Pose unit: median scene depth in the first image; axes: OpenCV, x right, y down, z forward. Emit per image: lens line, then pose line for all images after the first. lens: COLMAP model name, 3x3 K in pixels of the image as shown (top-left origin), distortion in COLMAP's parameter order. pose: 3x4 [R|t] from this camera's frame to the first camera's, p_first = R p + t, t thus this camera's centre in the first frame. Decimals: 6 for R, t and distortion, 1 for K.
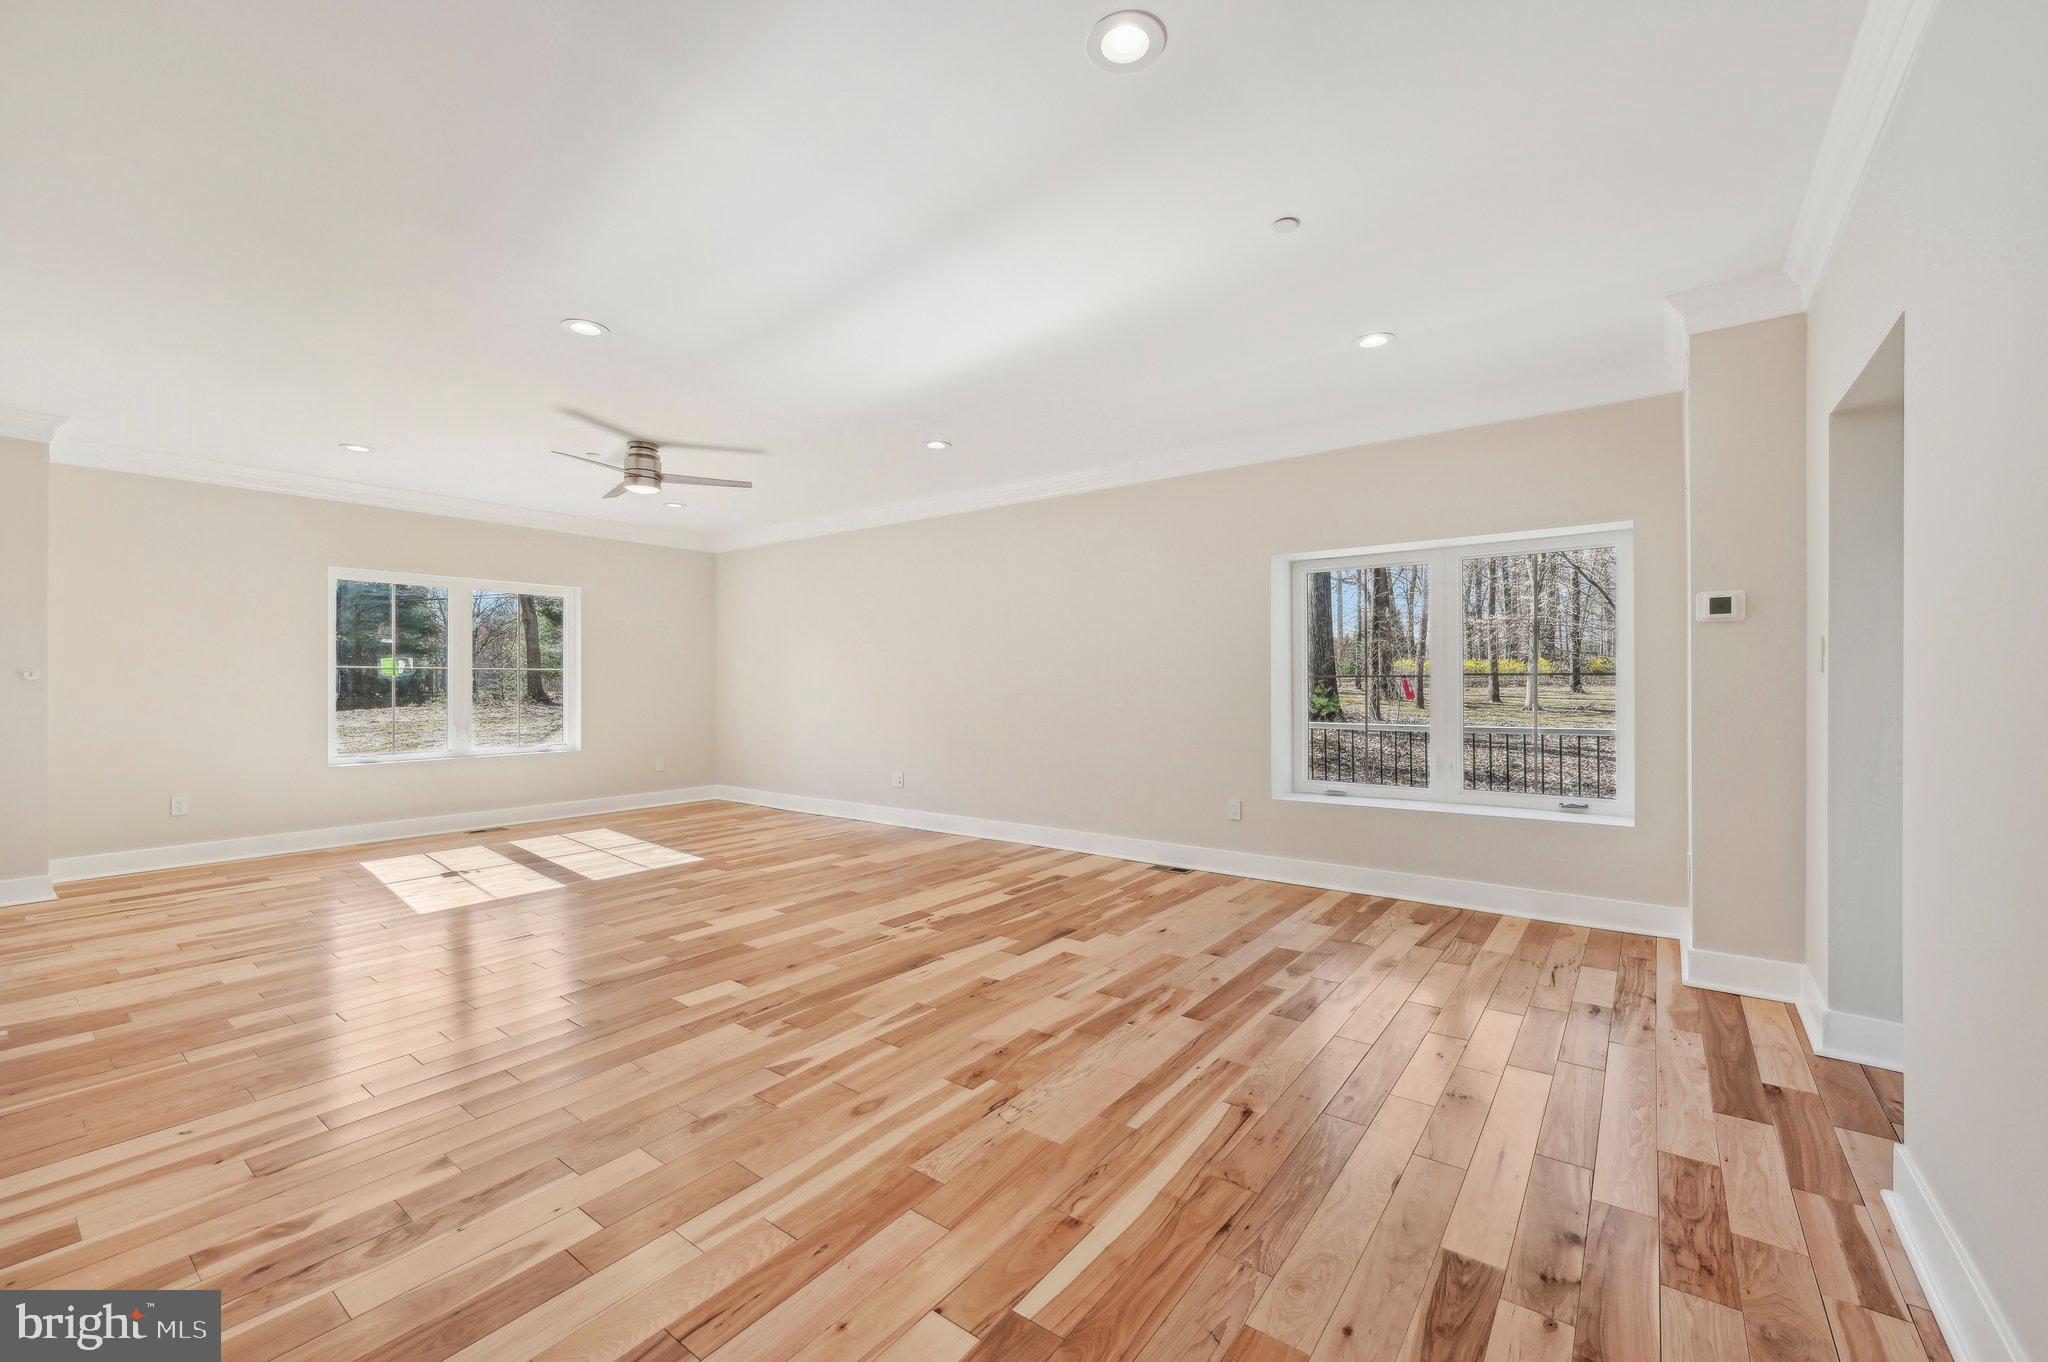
lens RADIAL K [[845.6, 0, 1030.6], [0, 845.6, 674.1], [0, 0, 1]] dist [0.001248, 0.000091]
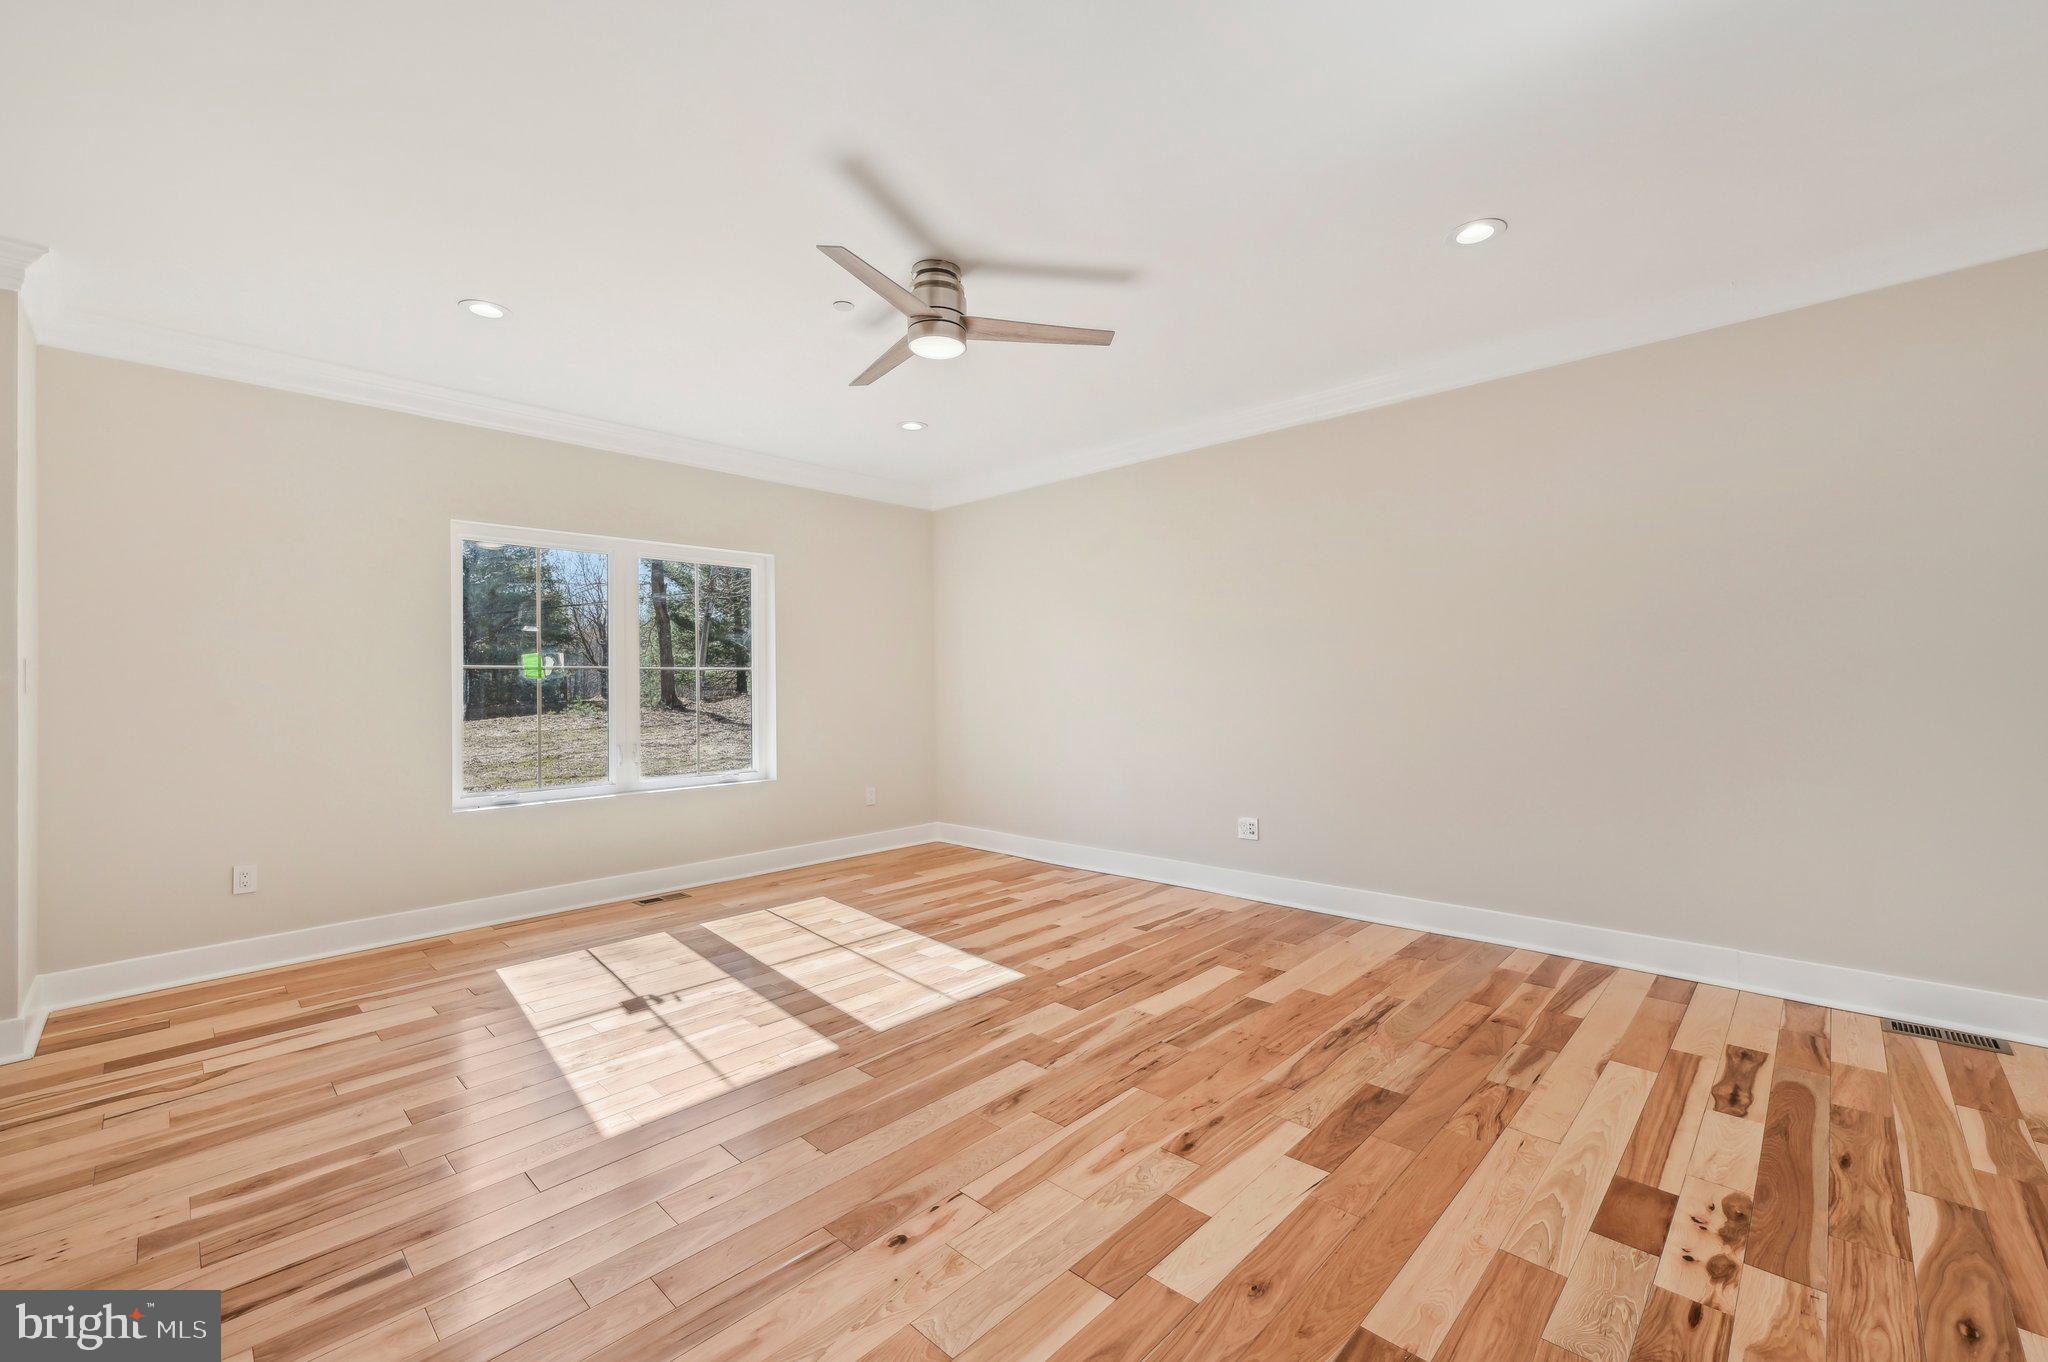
lens RADIAL K [[862.5, 0, 1024.0], [0, 862.5, 681.0], [0, 0, 1]] dist [0.012631, -0.011358]
pose [[0.991831, -0.010843, -0.127099, -0.316306], [0.011604, 0.999919, 0.005254, 0.006116], [0.127032, -0.006686, 0.991876, 0.408015]]
